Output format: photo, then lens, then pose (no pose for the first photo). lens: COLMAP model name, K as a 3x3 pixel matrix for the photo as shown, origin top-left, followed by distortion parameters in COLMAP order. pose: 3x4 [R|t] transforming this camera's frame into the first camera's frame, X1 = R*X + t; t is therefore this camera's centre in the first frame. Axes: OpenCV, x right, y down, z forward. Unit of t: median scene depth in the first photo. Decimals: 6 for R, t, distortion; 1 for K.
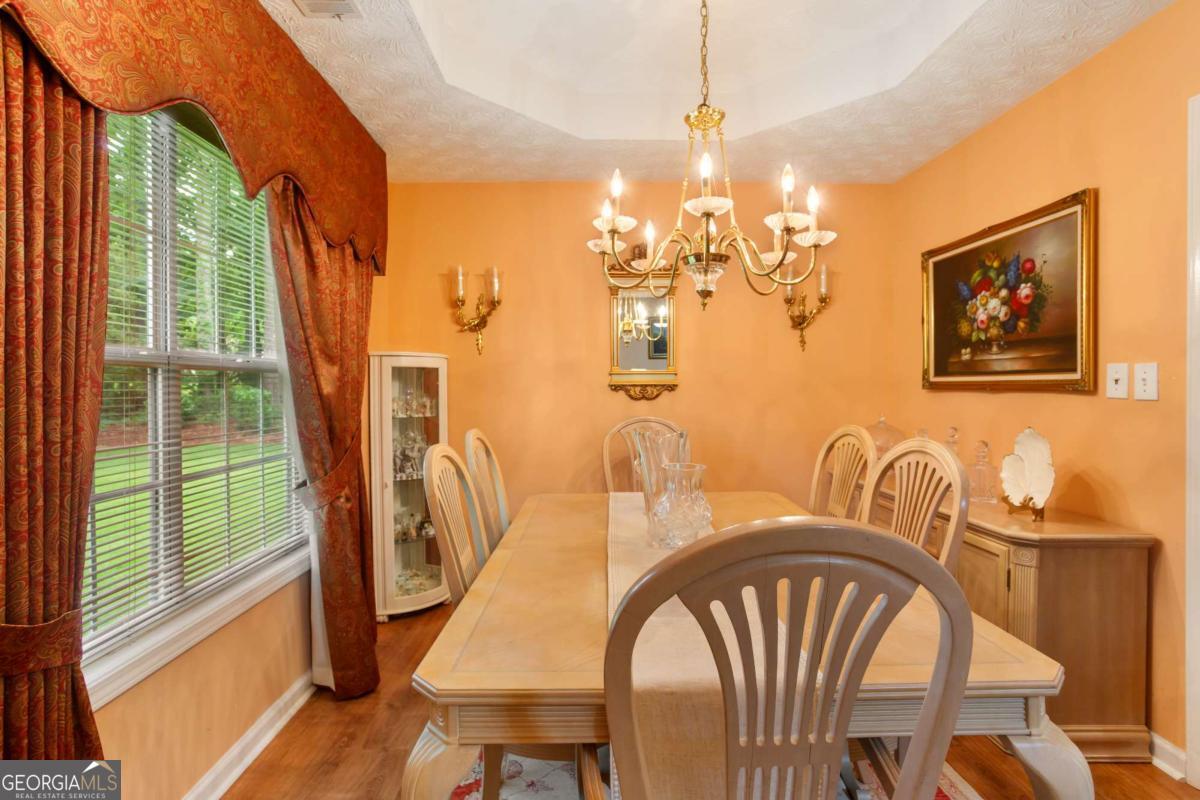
lens RADIAL K [[581.4, 0, 600.8], [0, 581.4, 394.9], [0, 0, 1]] dist [-0.060411, 0.038387]
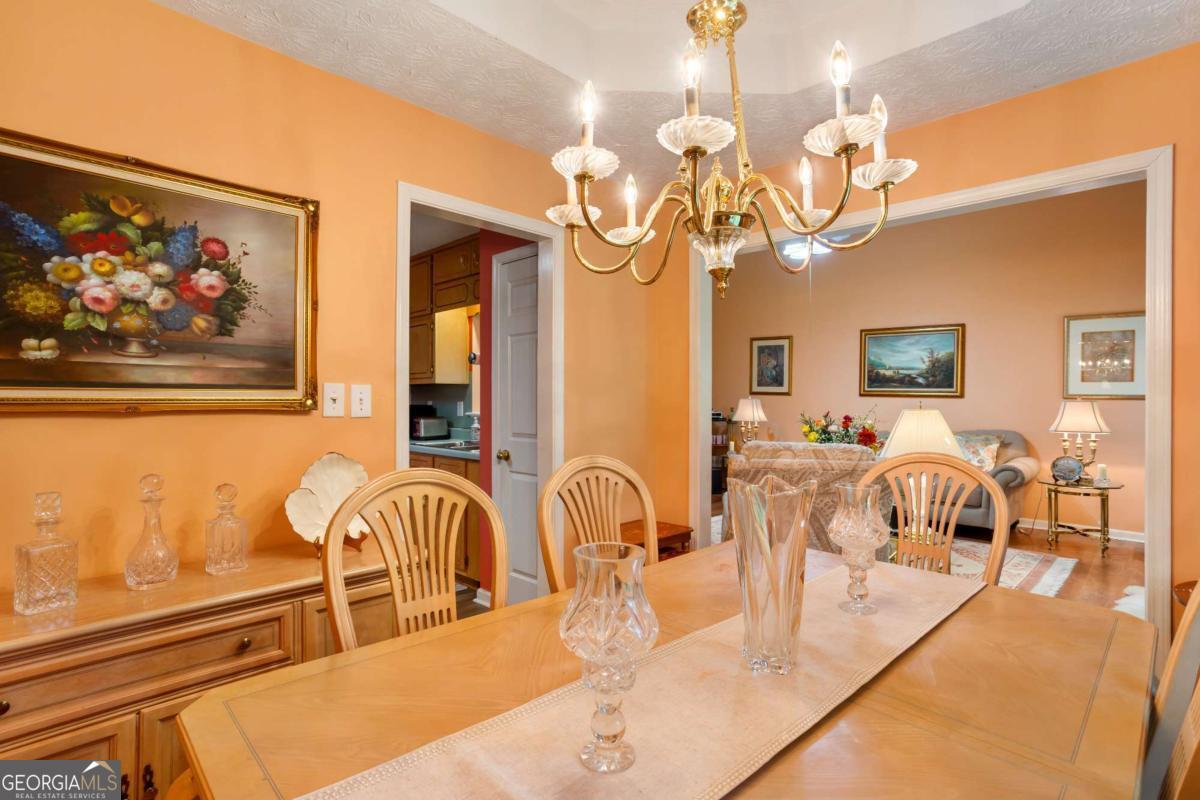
lens RADIAL K [[581.4, 0, 600.8], [0, 581.4, 394.9], [0, 0, 1]] dist [-0.060411, 0.038387]
pose [[-0.692868, 0.009890, 0.720996, -0.144350], [0.012411, 0.999921, -0.001789, -0.020612], [-0.720957, 0.007709, -0.692936, 1.077053]]
